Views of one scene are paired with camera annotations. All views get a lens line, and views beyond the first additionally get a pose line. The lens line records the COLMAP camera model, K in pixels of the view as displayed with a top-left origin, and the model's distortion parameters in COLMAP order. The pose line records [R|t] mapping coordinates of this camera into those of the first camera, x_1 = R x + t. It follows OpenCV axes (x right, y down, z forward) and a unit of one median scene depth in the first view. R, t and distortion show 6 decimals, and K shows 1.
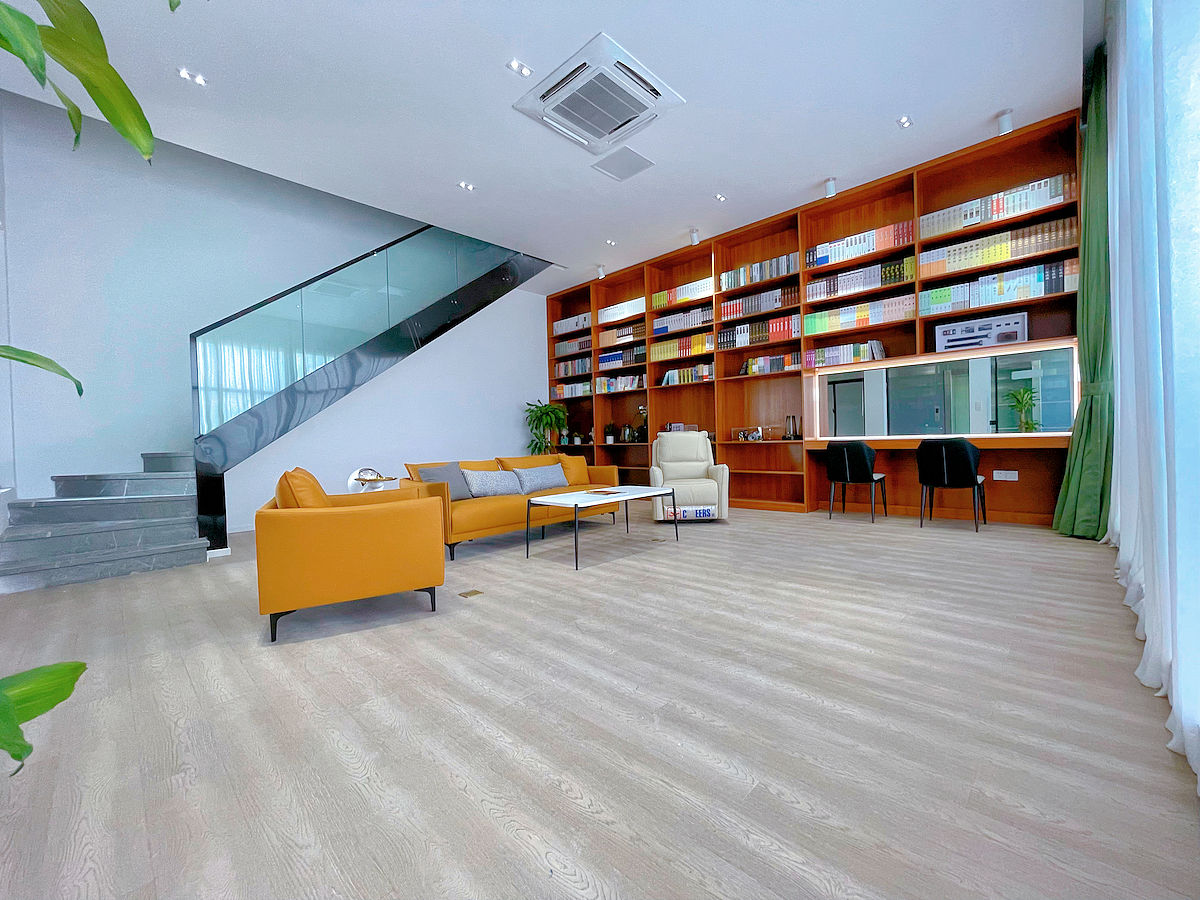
lens RADIAL K [[485.7, 0, 599.5], [0, 485.7, 446.7], [0, 0, 1]] dist [-0.003510, 0.000071]
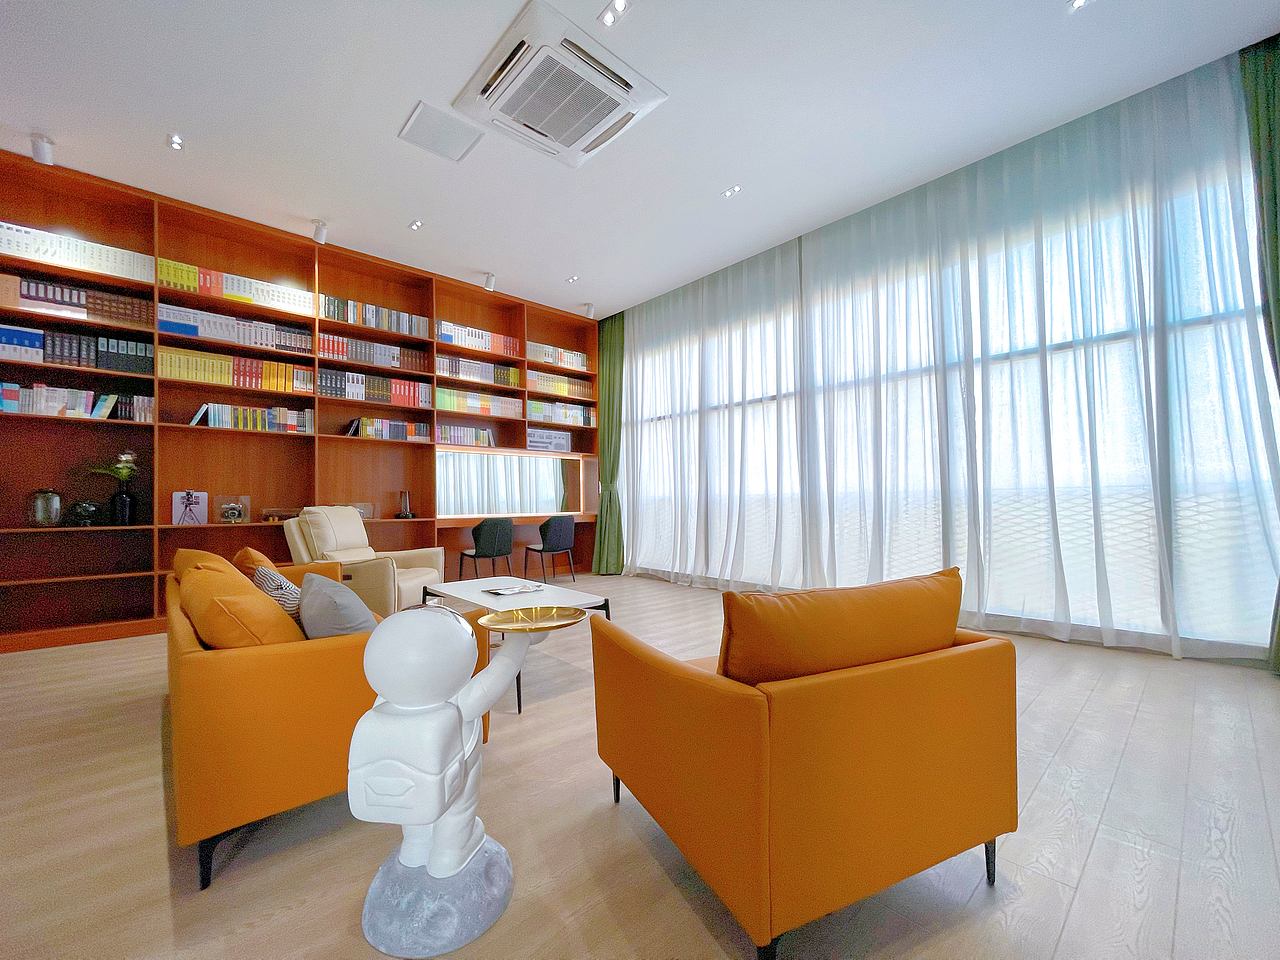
lens RADIAL K [[518.1, 0, 614.5], [0, 518.1, 505.8], [0, 0, 1]] dist [-0.003510, 0.000071]
pose [[0.077978, 0.023787, 0.996671, -0.530035], [0.023680, 0.999389, -0.025705, -0.002275], [-0.996674, 0.025605, 0.077367, 0.540825]]
